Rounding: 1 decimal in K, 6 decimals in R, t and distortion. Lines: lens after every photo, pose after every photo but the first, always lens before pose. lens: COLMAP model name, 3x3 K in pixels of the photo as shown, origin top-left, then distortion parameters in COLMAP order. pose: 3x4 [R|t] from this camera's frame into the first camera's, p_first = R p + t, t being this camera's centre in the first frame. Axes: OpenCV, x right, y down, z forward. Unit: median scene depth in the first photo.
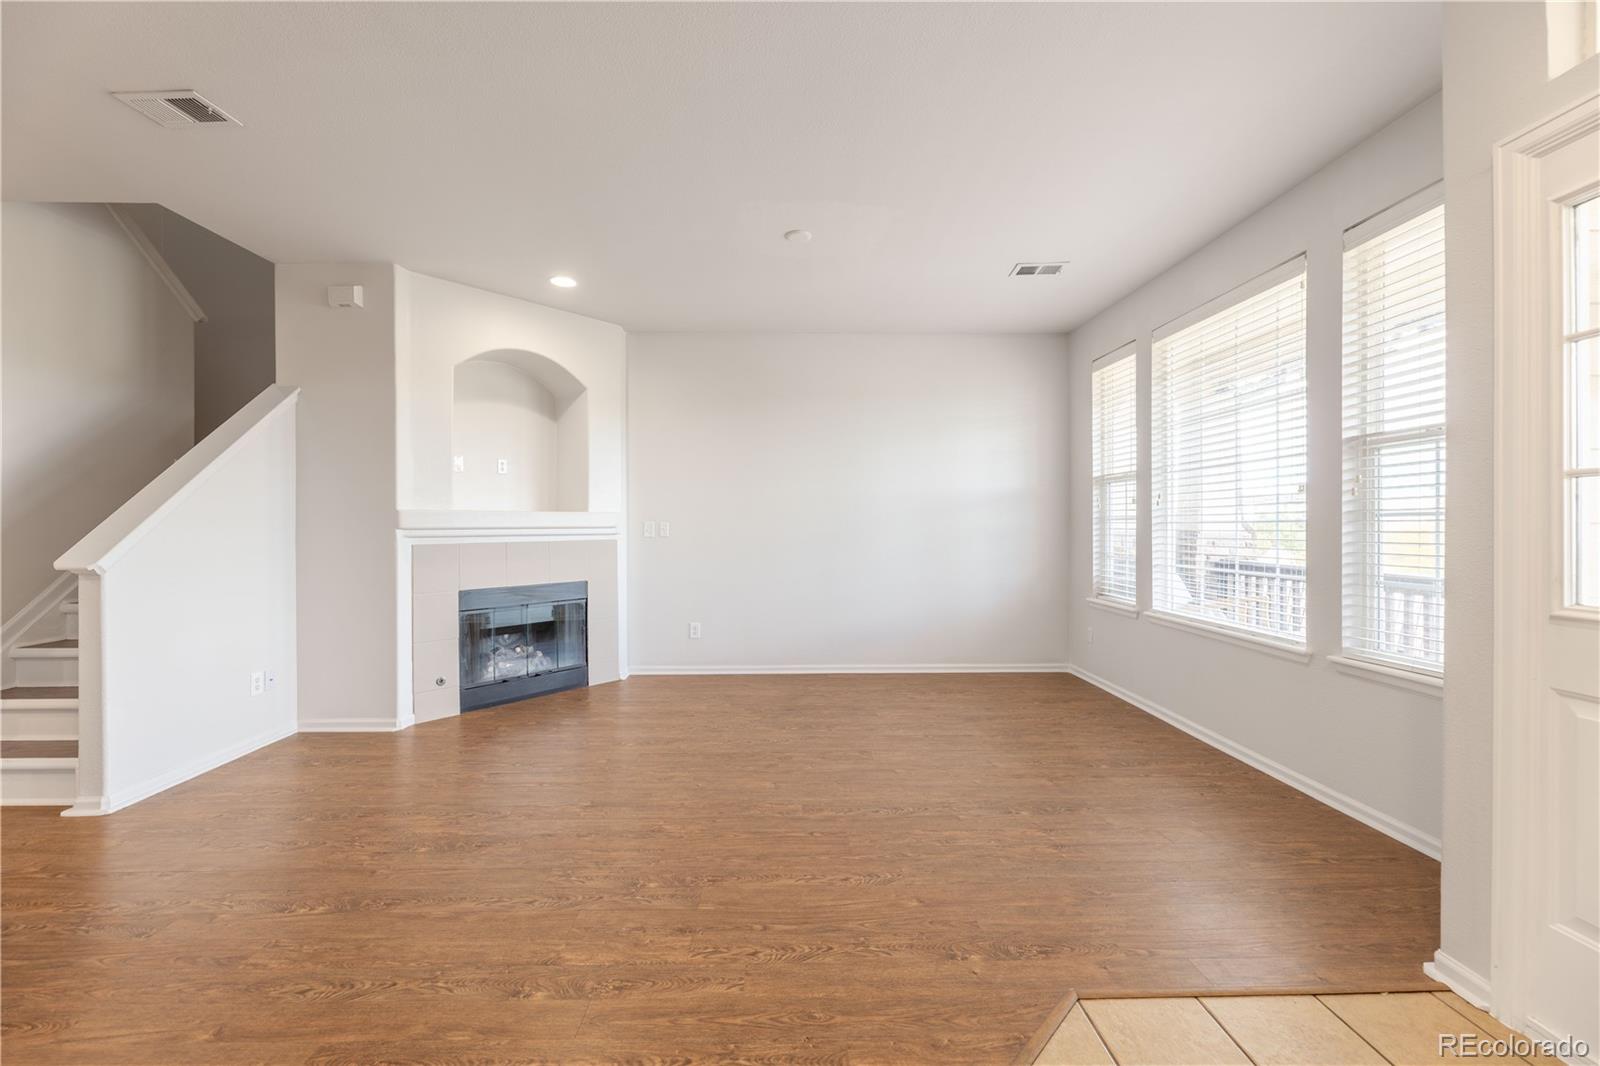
lens RADIAL K [[643.4, 0, 796.3], [0, 643.4, 525.7], [0, 0, 1]] dist [-0.004566, 0.000749]
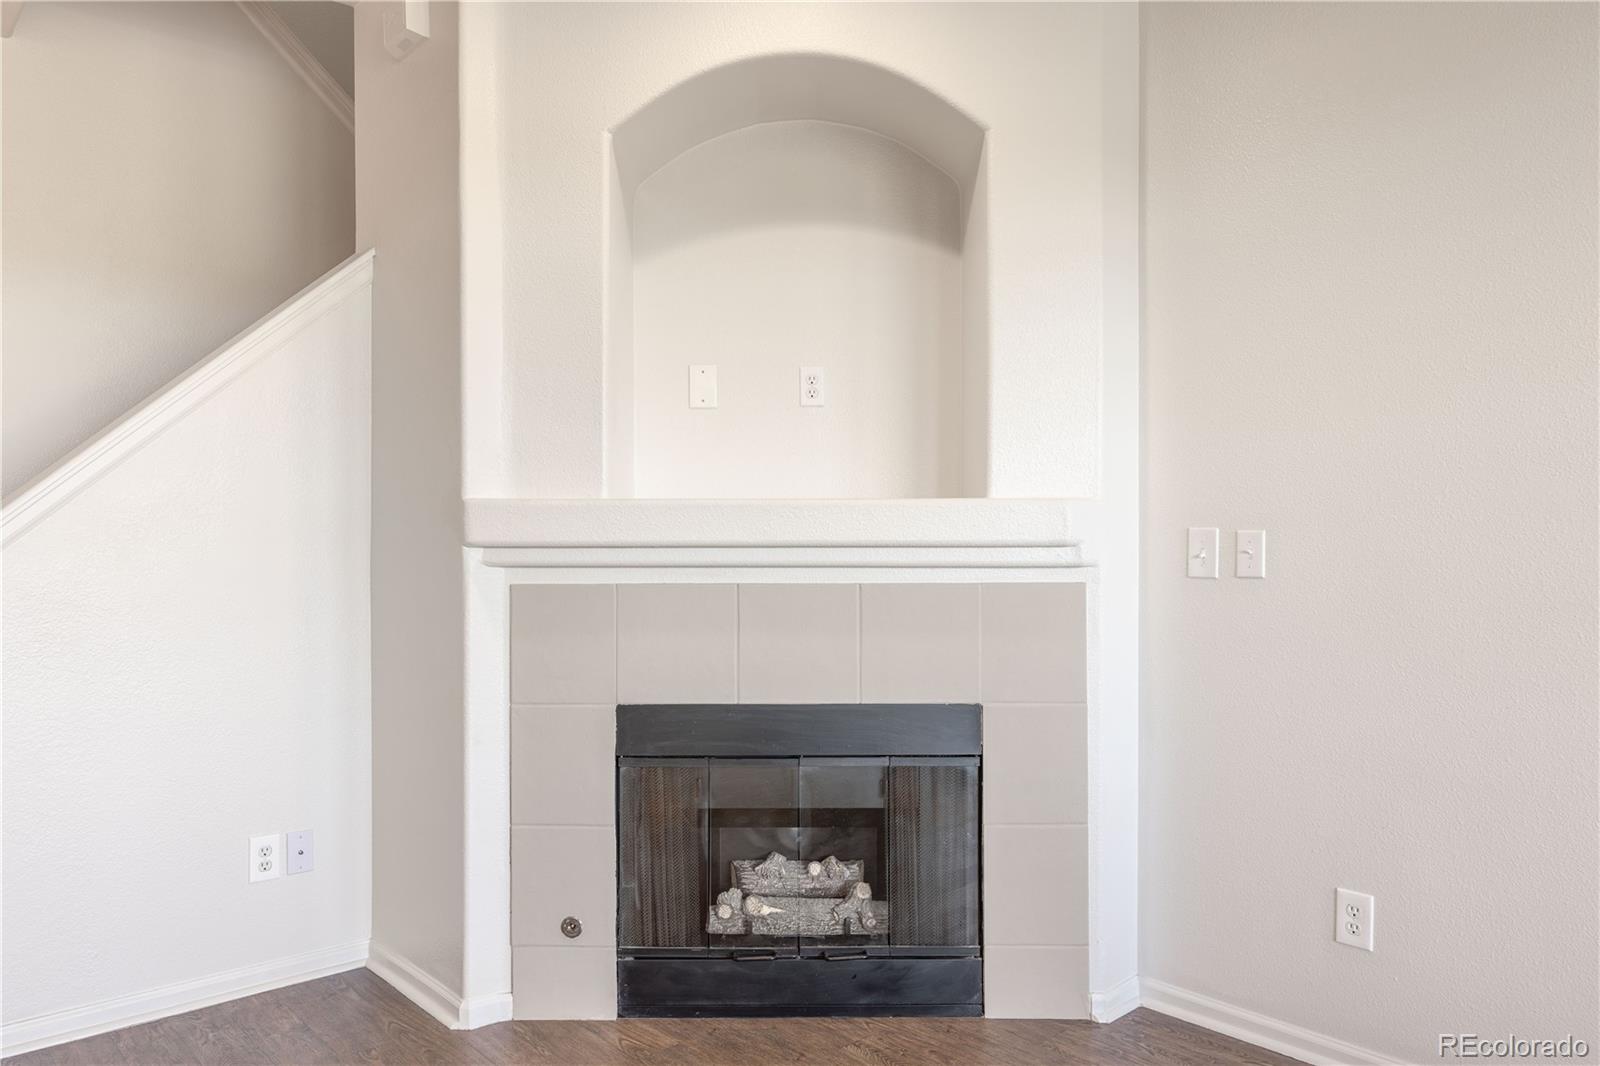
lens RADIAL K [[1160.9, 0, 788.1], [0, 1160.9, 548.9], [0, 0, 1]] dist [0.003806, -0.000557]
pose [[0.646564, 0.011322, -0.762776, 0.088870], [-0.002188, 0.999913, 0.012988, -0.003245], [0.762857, -0.006729, 0.646532, 0.671028]]
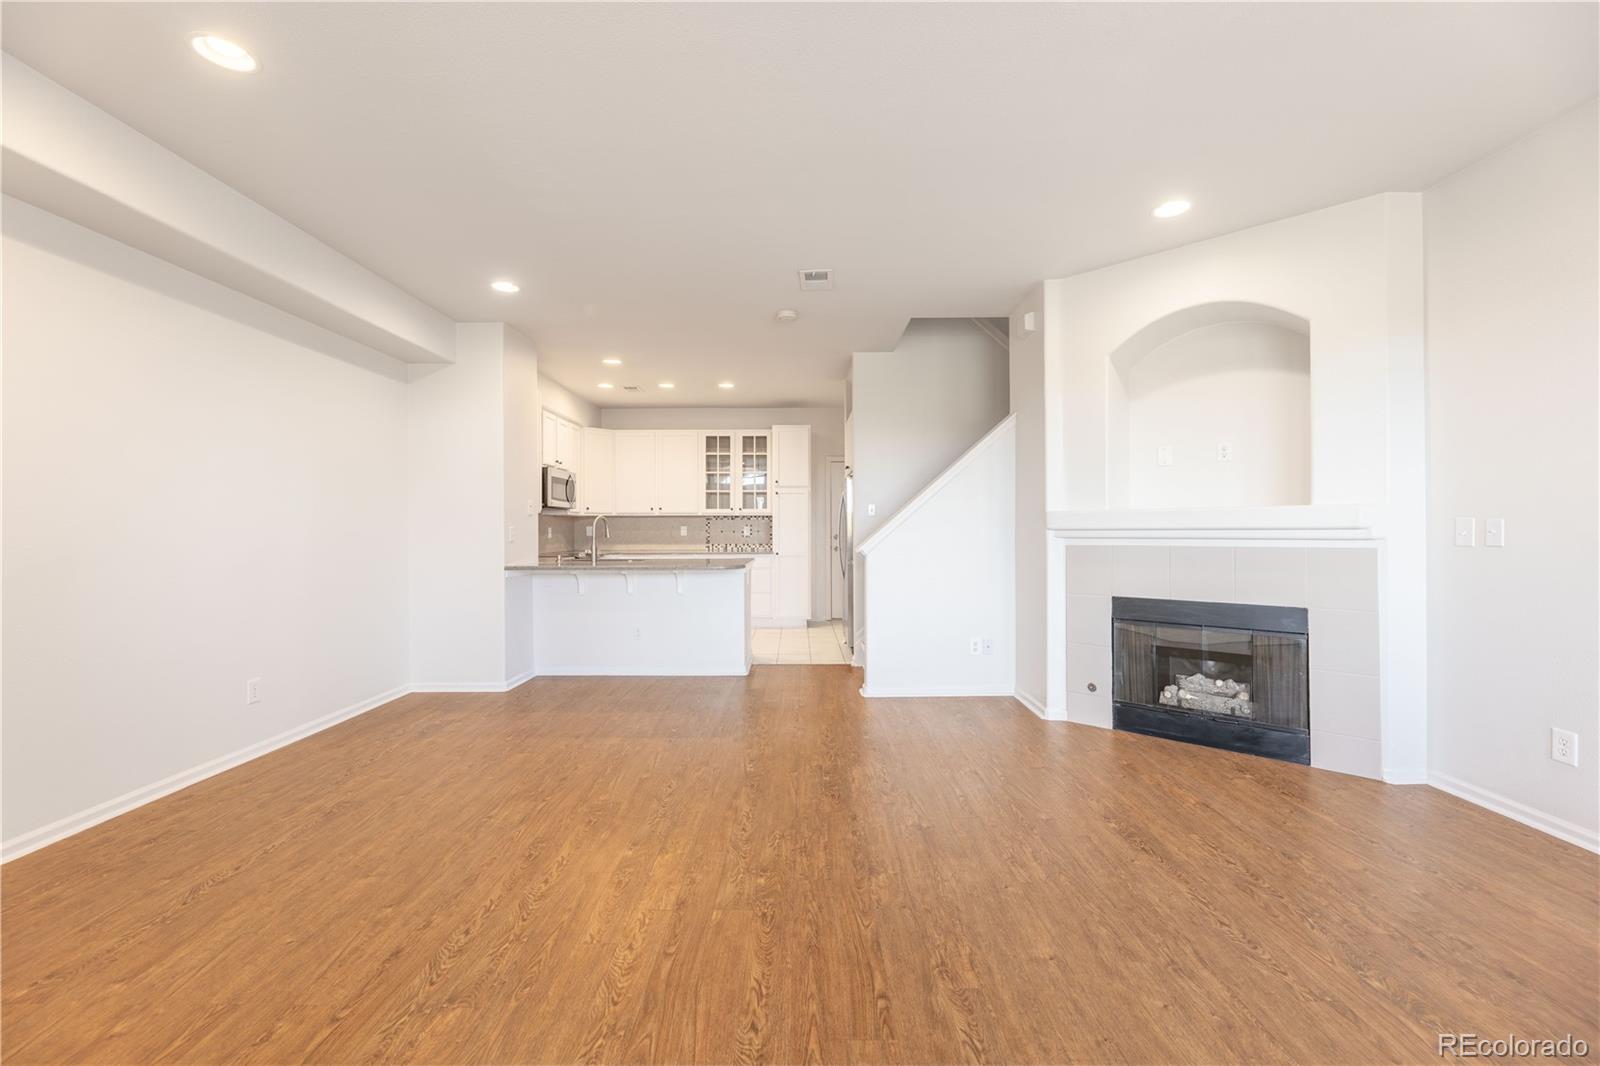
lens RADIAL K [[643.4, 0, 794.2], [0, 643.4, 526.7], [0, 0, 1]] dist [-0.004566, 0.000749]
pose [[-0.028383, 0.001700, -0.999596, 0.449878], [0.005187, 0.999985, 0.001553, -0.003282], [0.999584, -0.005141, -0.028391, 0.612037]]
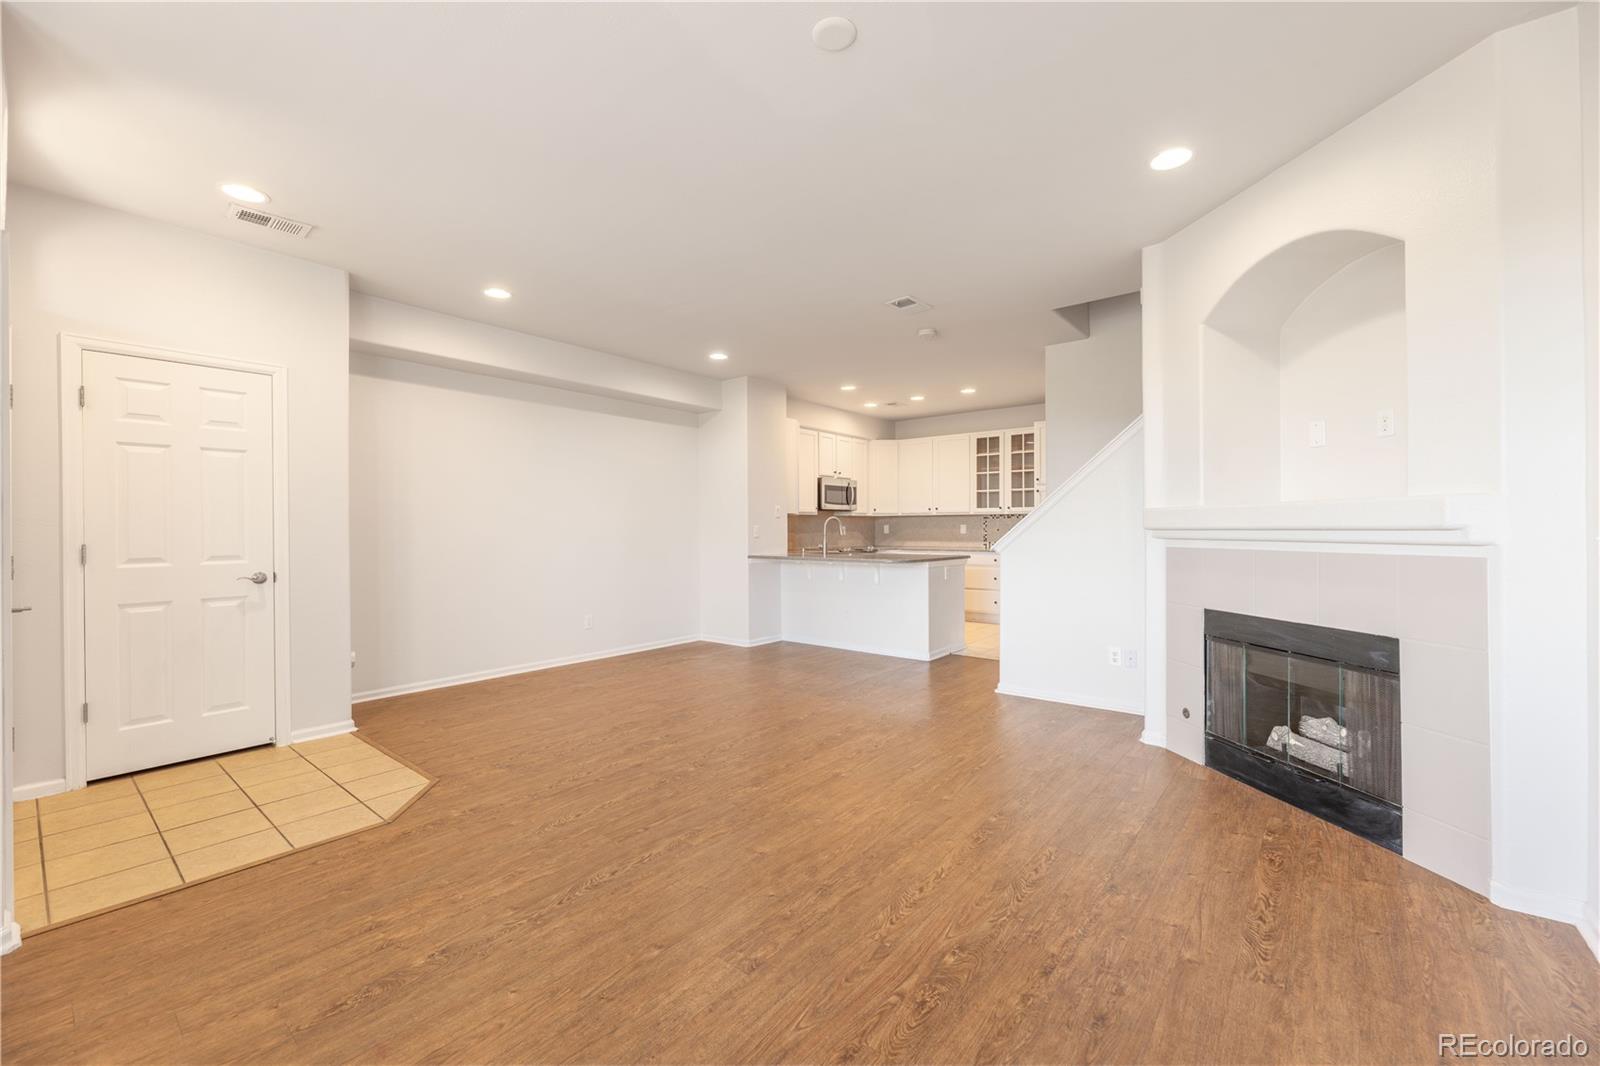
lens RADIAL K [[643.4, 0, 795.6], [0, 643.4, 525.8], [0, 0, 1]] dist [-0.004566, 0.000749]
pose [[-0.649911, 0.004739, -0.759996, 0.426736], [0.007796, 0.999970, -0.000430, -0.003125], [0.759971, -0.006204, -0.649928, 1.220814]]
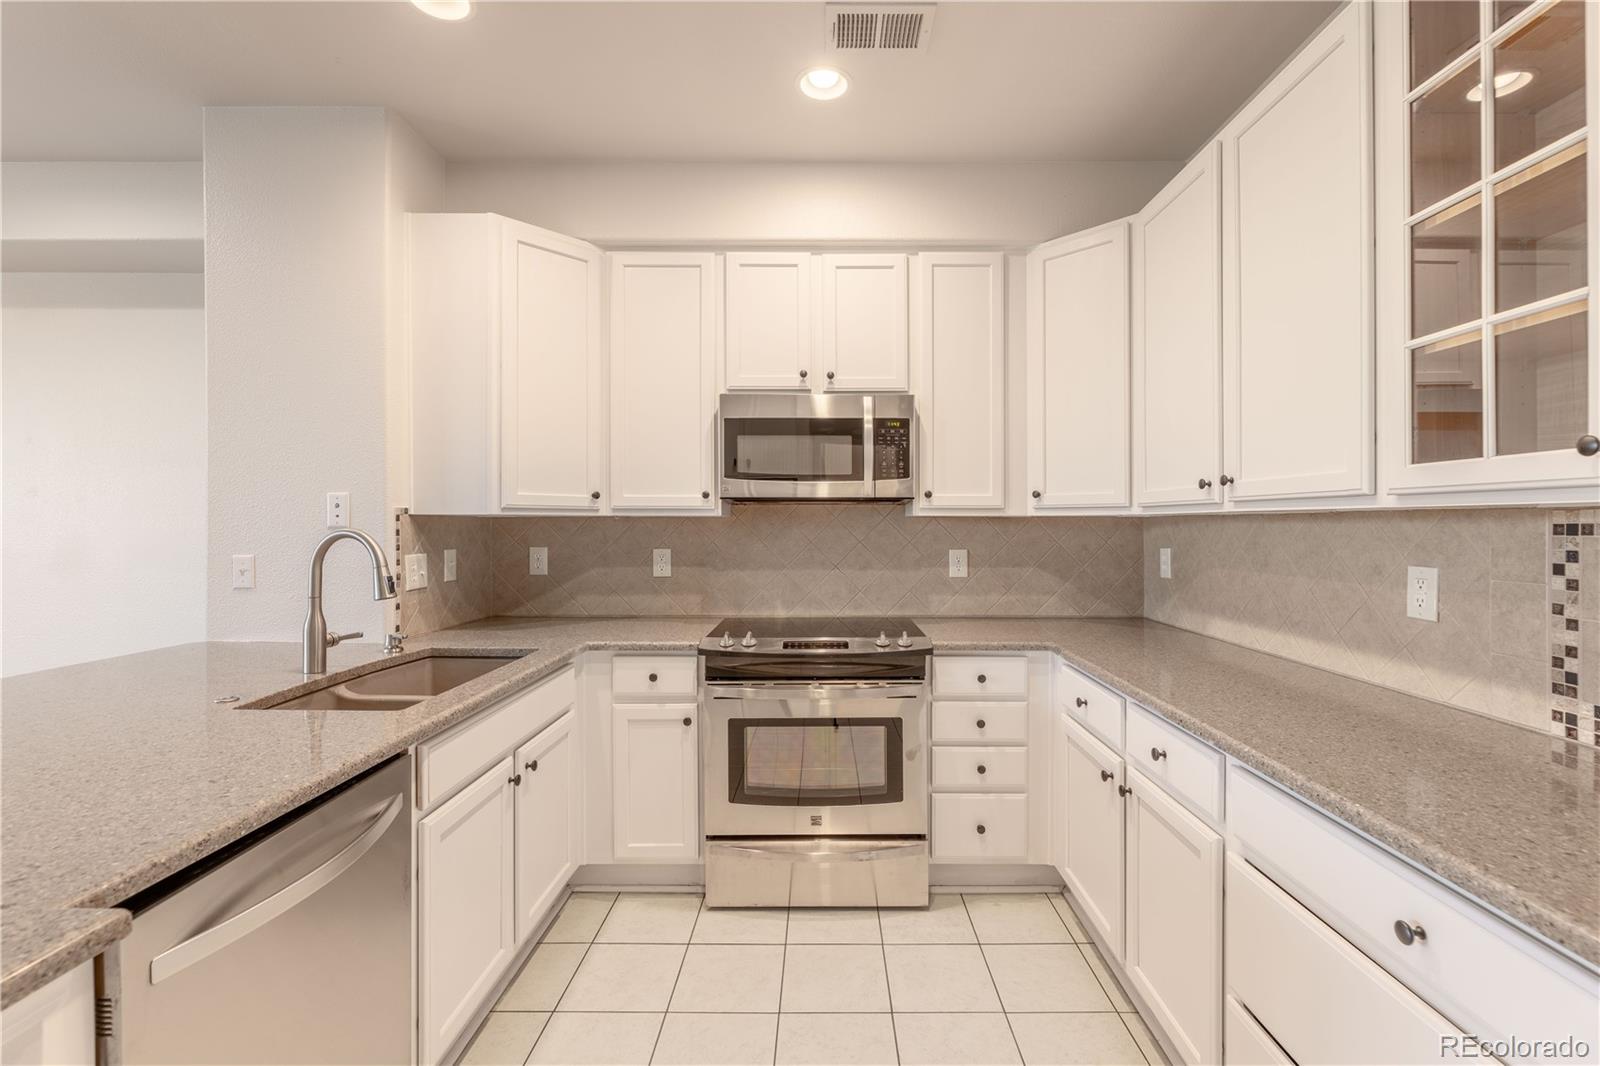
lens RADIAL K [[681.3, 0, 824.2], [0, 681.3, 521.0], [0, 0, 1]] dist [-0.011751, 0.000034]
pose [[-0.999785, 0.000850, 0.020700, -1.363109], [0.000722, 0.999980, -0.006208, -0.029740], [-0.020705, -0.006191, -0.999766, 0.600665]]
